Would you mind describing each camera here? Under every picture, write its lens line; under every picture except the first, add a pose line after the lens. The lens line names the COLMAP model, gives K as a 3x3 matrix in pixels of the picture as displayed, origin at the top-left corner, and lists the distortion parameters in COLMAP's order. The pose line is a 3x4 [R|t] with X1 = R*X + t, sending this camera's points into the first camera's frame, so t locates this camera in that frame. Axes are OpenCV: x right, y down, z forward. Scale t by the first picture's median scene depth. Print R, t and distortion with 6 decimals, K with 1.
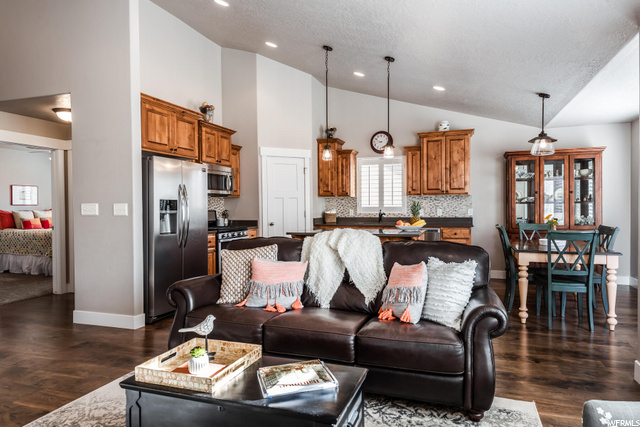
lens RADIAL K [[385.6, 0, 339.0], [0, 385.6, 210.6], [0, 0, 1]] dist [0.003013, 0.000845]
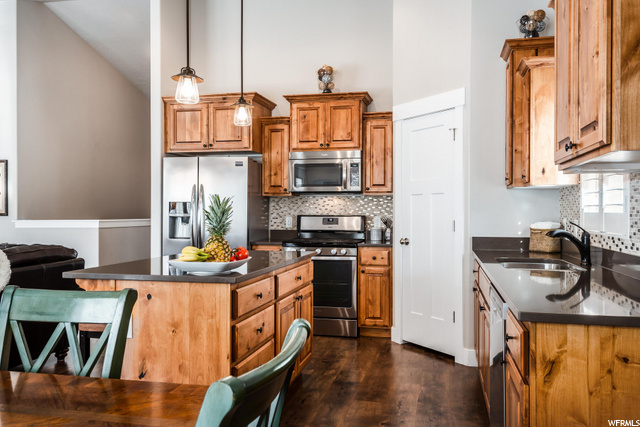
lens RADIAL K [[506.0, 0, 320.0], [0, 506.0, 213.5], [0, 0, 1]] dist [0.001351, 0.000145]
pose [[0.092283, 0.011488, -0.995667, 0.537041], [-0.014171, 0.999847, 0.010223, -0.011683], [0.995632, 0.013167, 0.092432, 0.813486]]
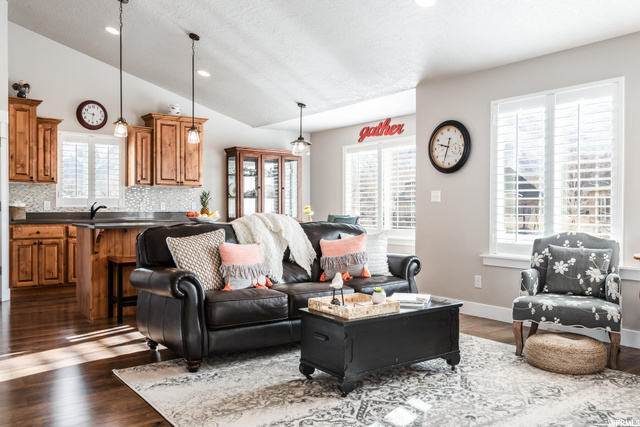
lens RADIAL K [[530.9, 0, 320.0], [0, 530.9, 213.5], [0, 0, 1]] dist [0.001927, 0.005585]
pose [[0.568543, 0.000660, 0.822653, -0.555248], [0.002396, 0.999994, -0.002458, 0.026239], [-0.822650, 0.003369, 0.568538, 0.020576]]
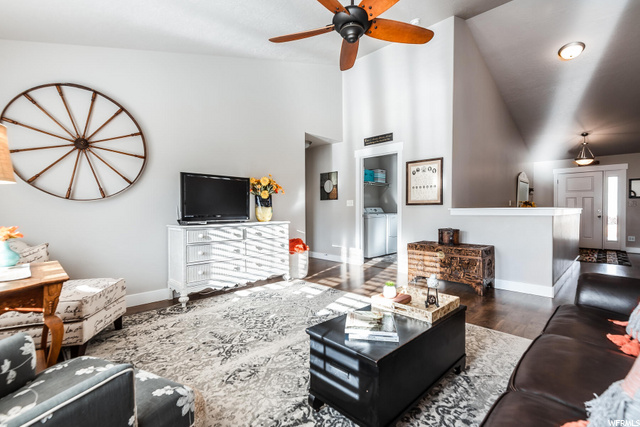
lens RADIAL K [[290.8, 0, 320.0], [0, 290.8, 213.5], [0, 0, 1]] dist [0.021730, -0.000113]
pose [[-0.446442, 0.021682, -0.894550, 0.225793], [-0.005938, 0.999613, 0.027192, 0.015076], [0.894793, 0.017452, -0.446140, 0.342970]]
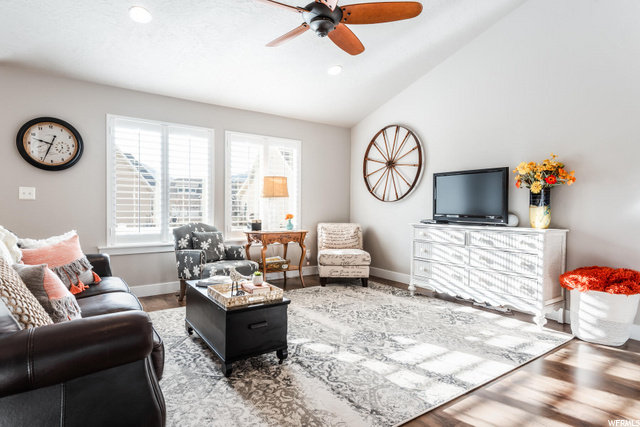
lens RADIAL K [[346.8, 0, 320.5], [0, 346.8, 207.7], [0, 0, 1]] dist [0.037960, -0.000020]
pose [[-0.809091, -0.000337, 0.587683, -0.406849], [0.004716, 0.999964, 0.007067, 0.016435], [-0.587665, 0.008490, -0.809060, 0.572582]]
